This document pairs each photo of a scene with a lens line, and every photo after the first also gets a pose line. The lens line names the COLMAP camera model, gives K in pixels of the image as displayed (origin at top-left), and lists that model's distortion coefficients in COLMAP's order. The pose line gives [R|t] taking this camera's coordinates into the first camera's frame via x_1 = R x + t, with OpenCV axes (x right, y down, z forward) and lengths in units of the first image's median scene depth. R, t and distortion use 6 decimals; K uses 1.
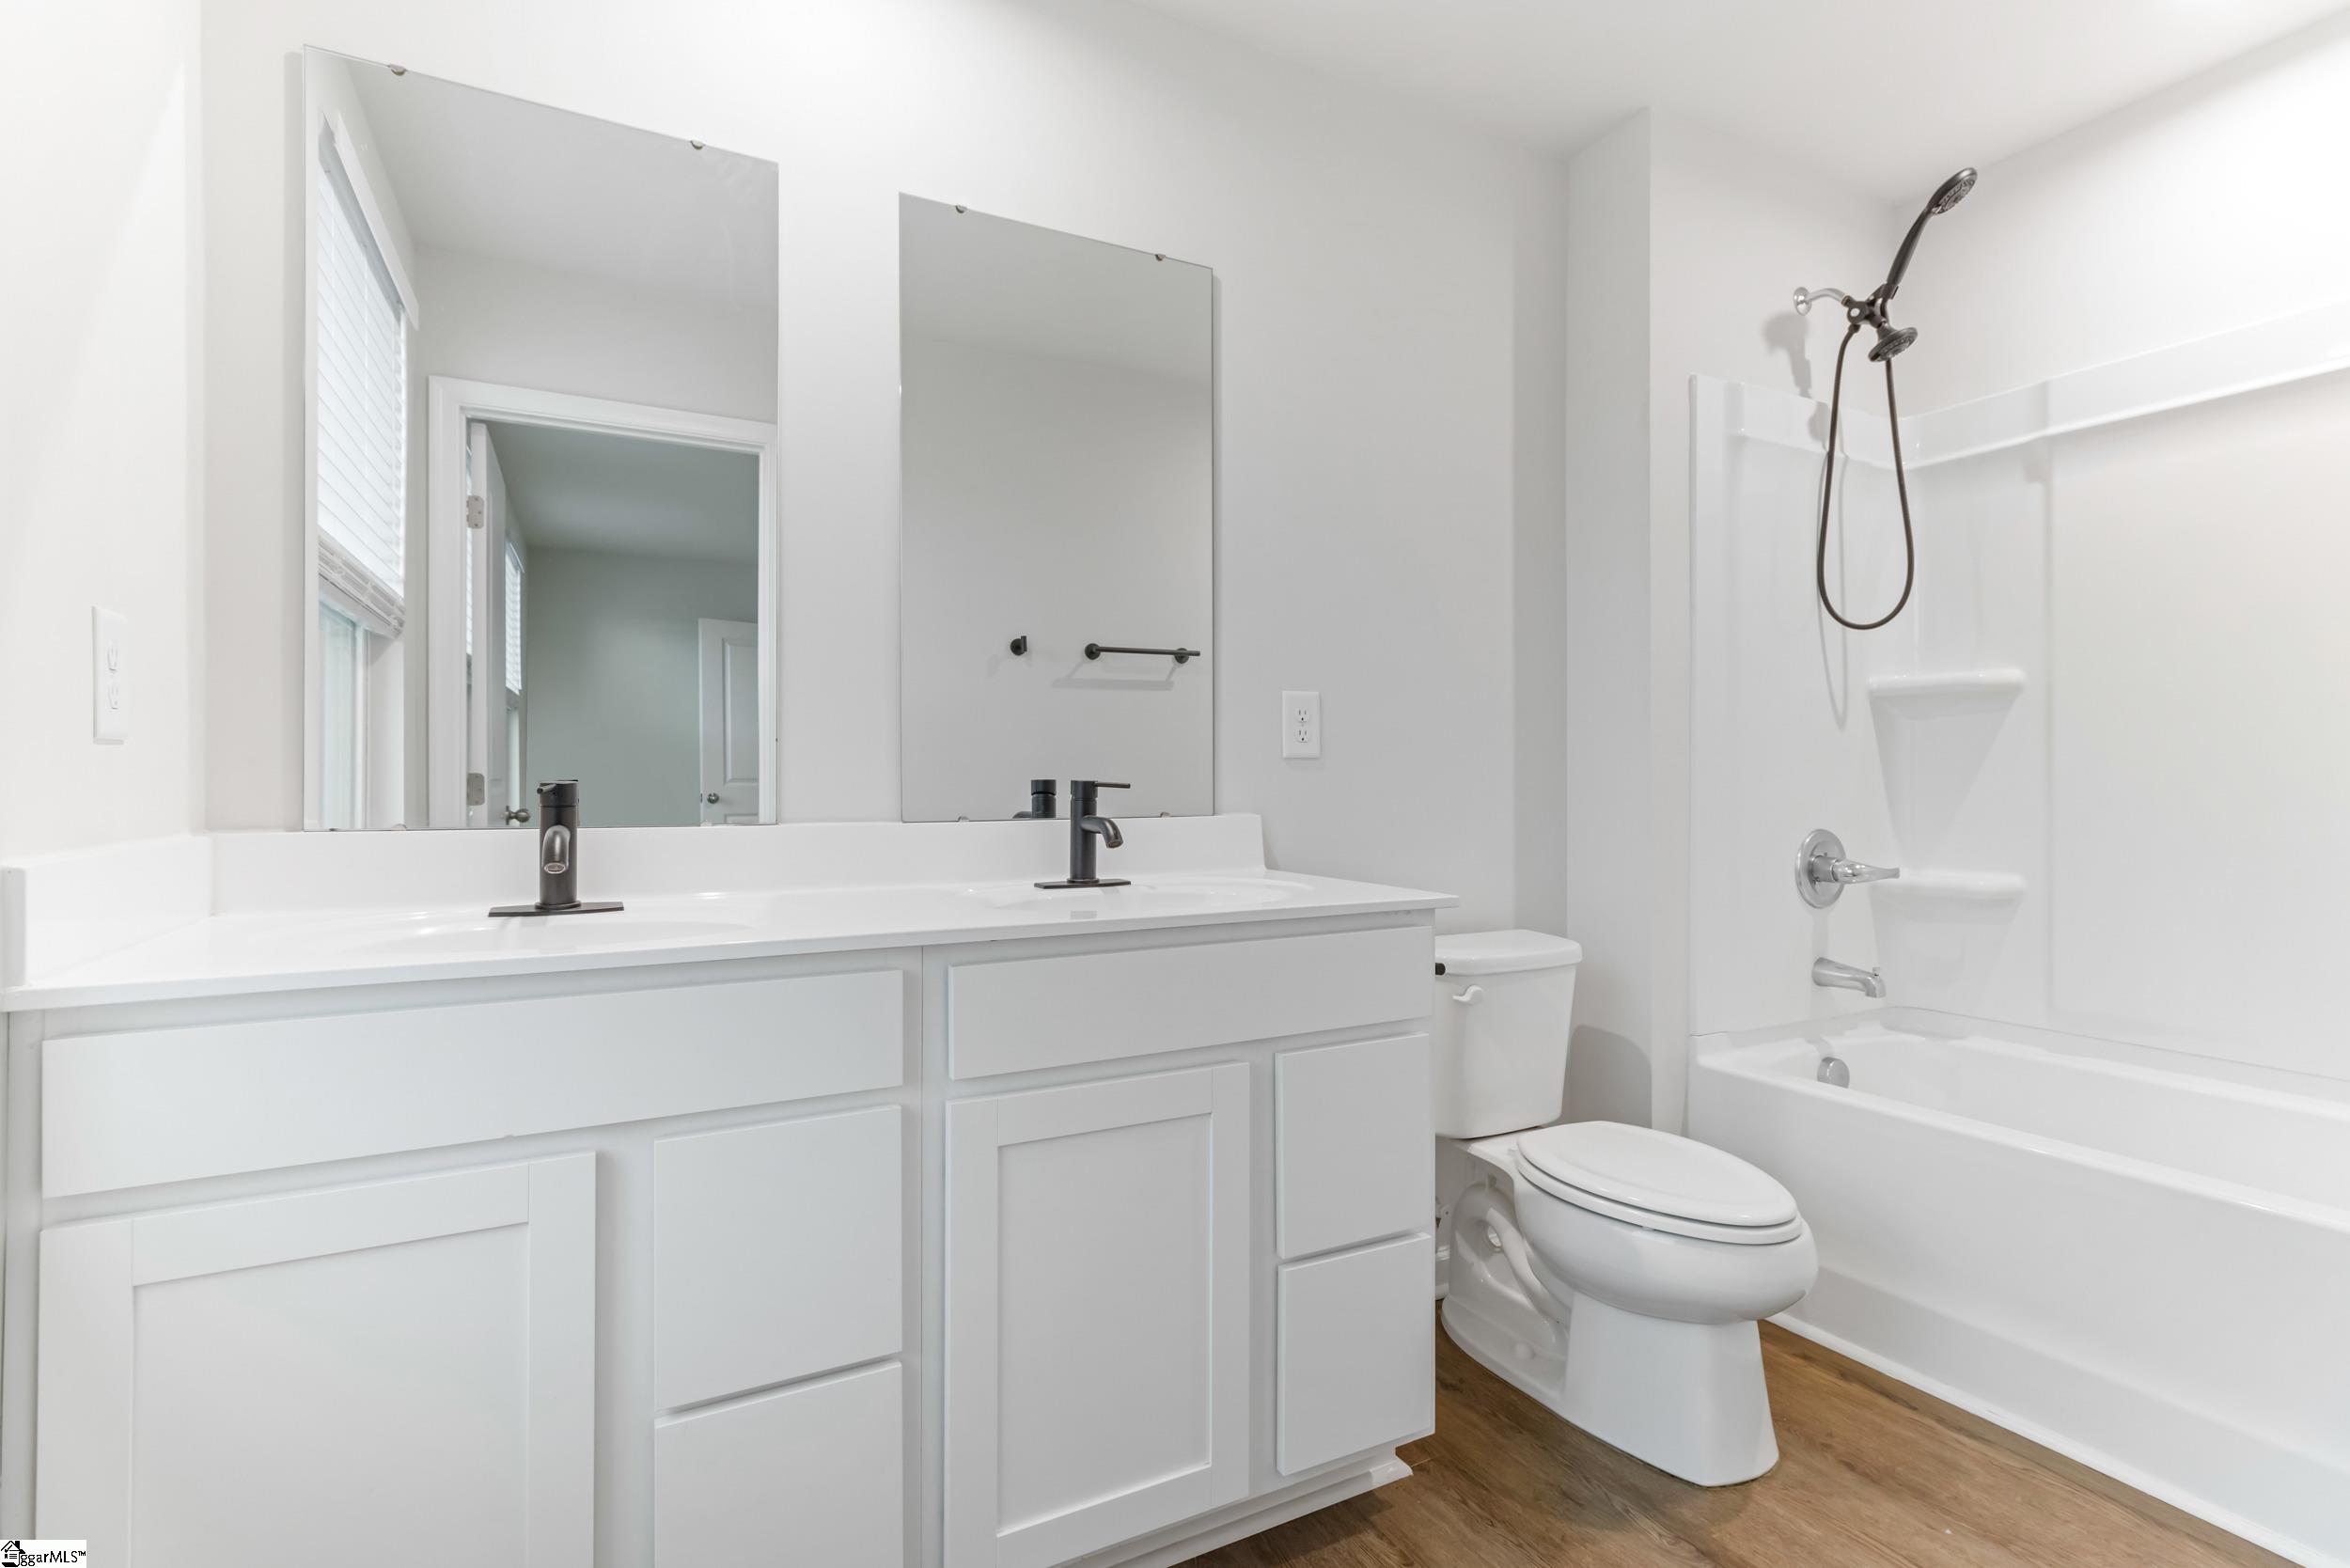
lens RADIAL K [[1131.6, 0, 1188.2], [0, 1131.6, 775.6], [0, 0, 1]] dist [0.009704, -0.000302]
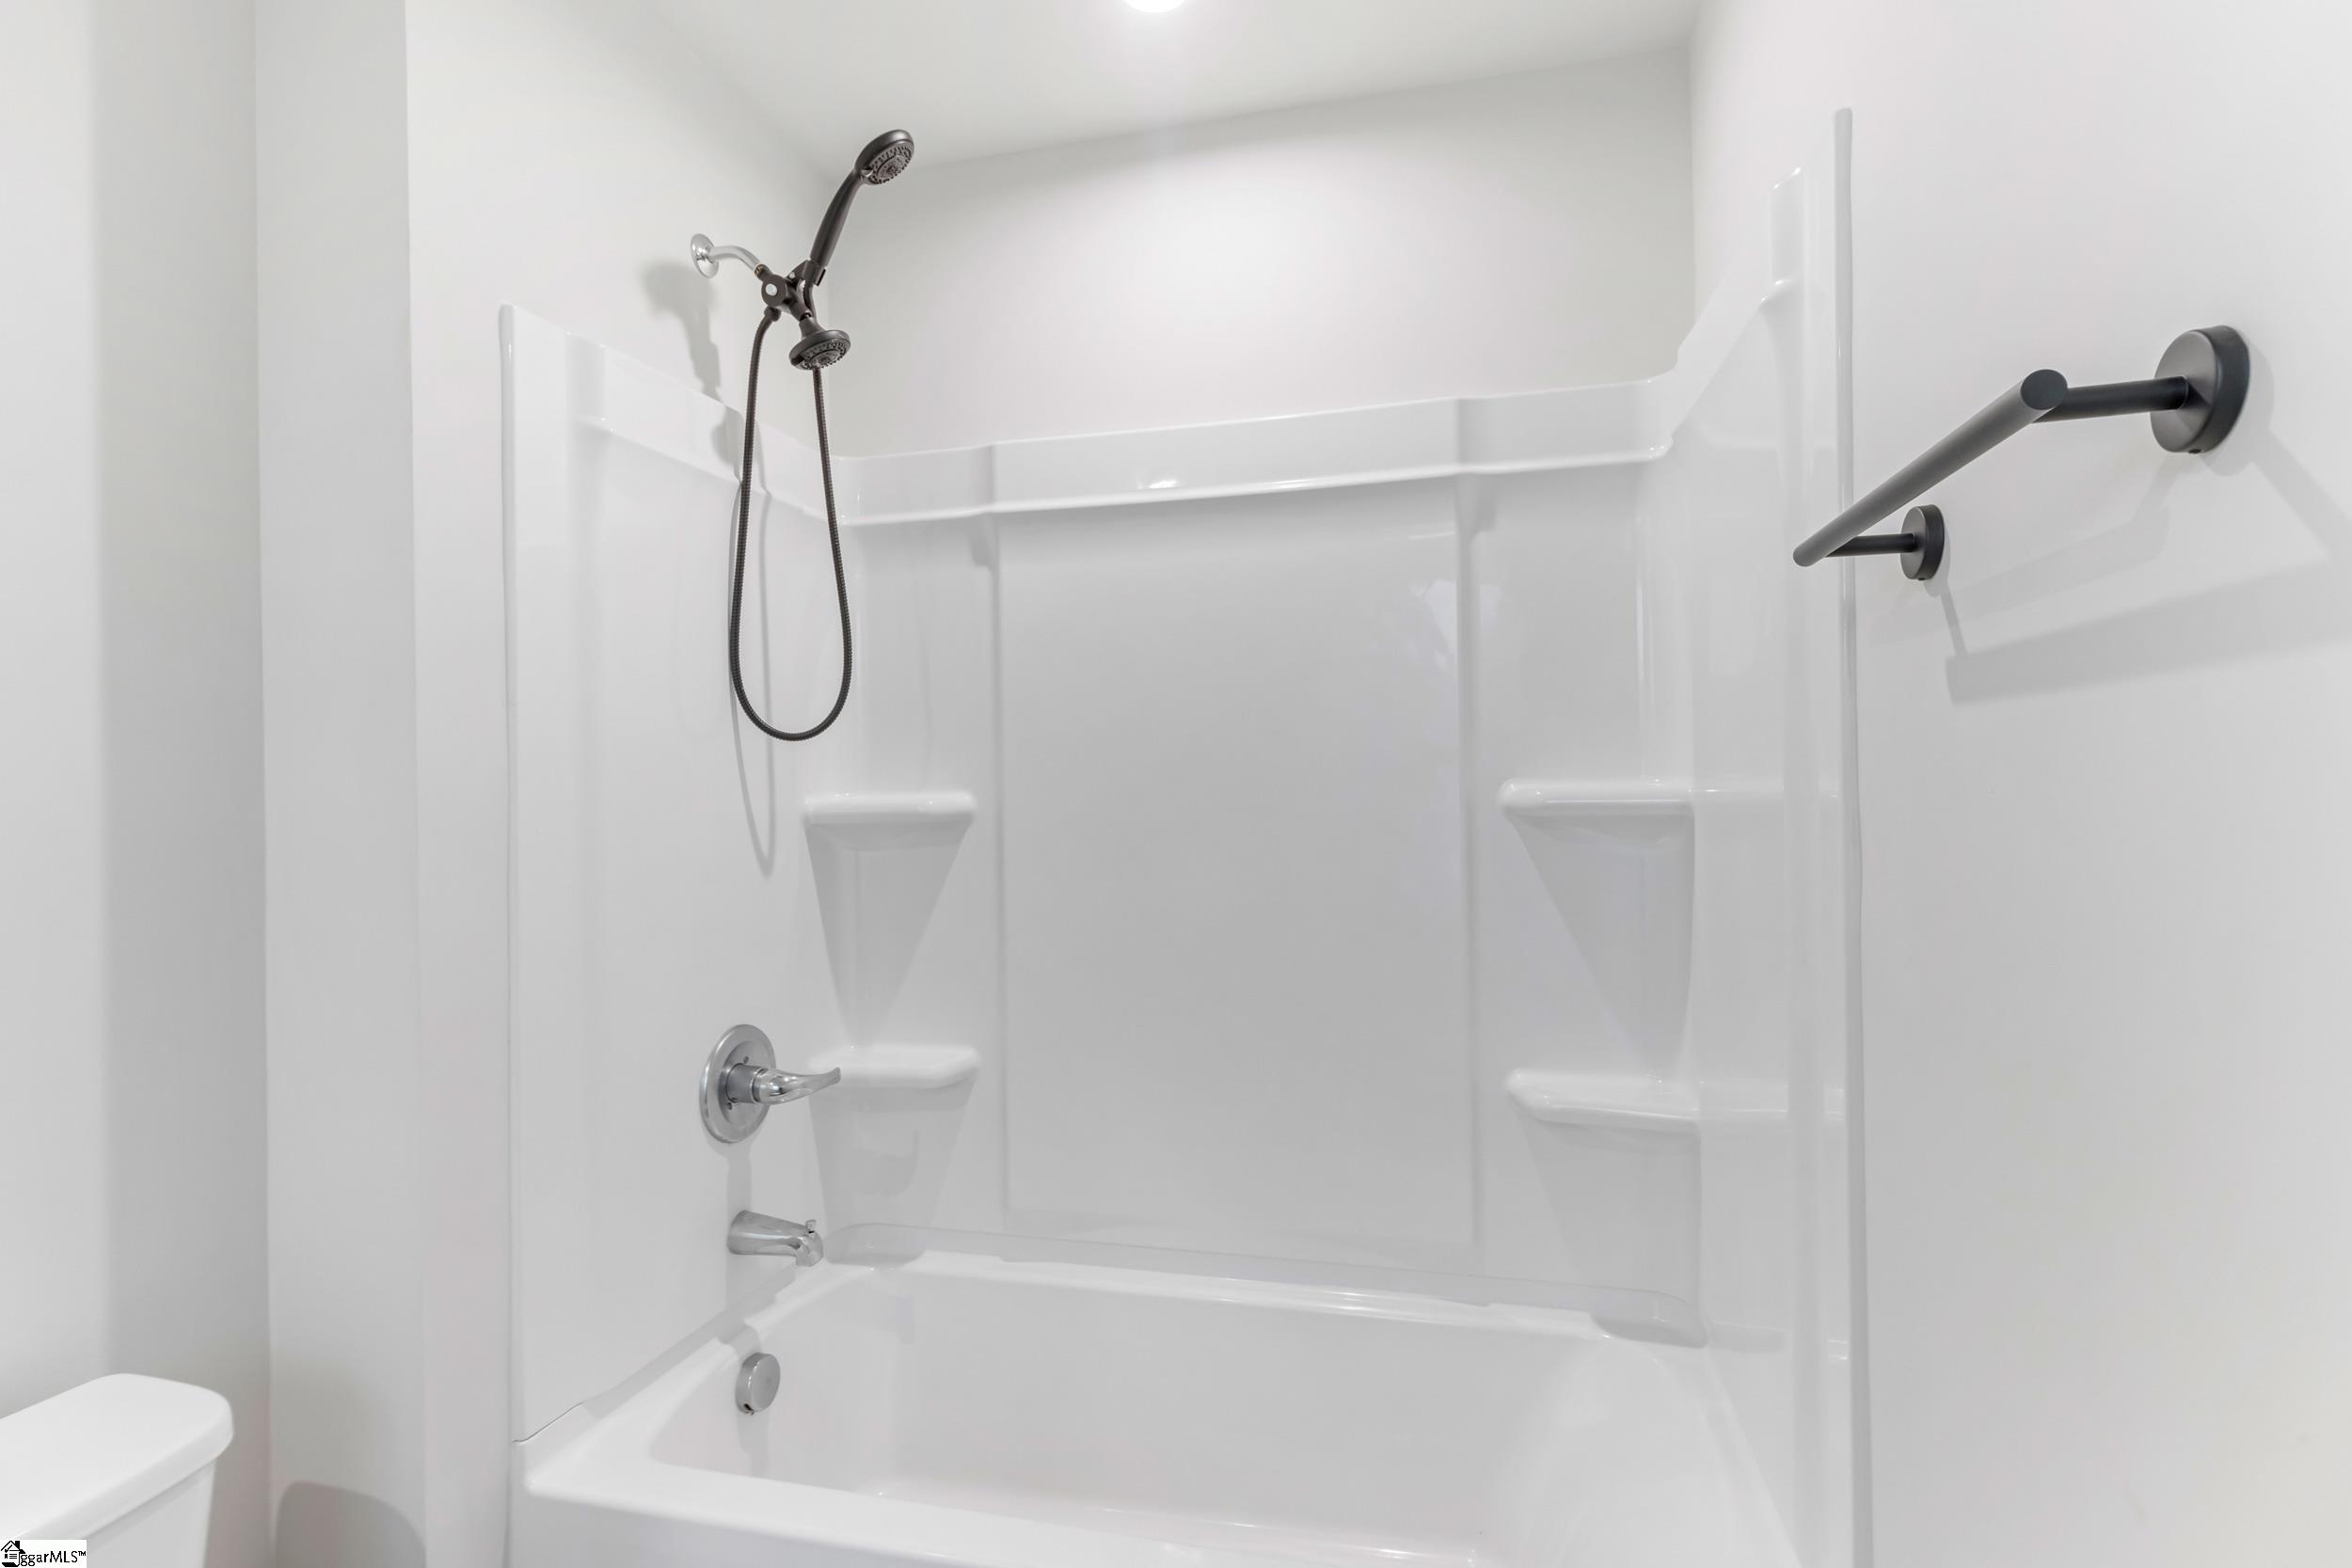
lens RADIAL K [[1132.4, 0, 1177.4], [0, 1132.4, 782.1], [0, 0, 1]] dist [0.009704, -0.000302]
pose [[0.685750, -0.006576, 0.727808, 0.242635], [0.011596, 0.999931, -0.001891, -0.098418], [-0.727745, 0.009736, 0.685779, 0.335726]]
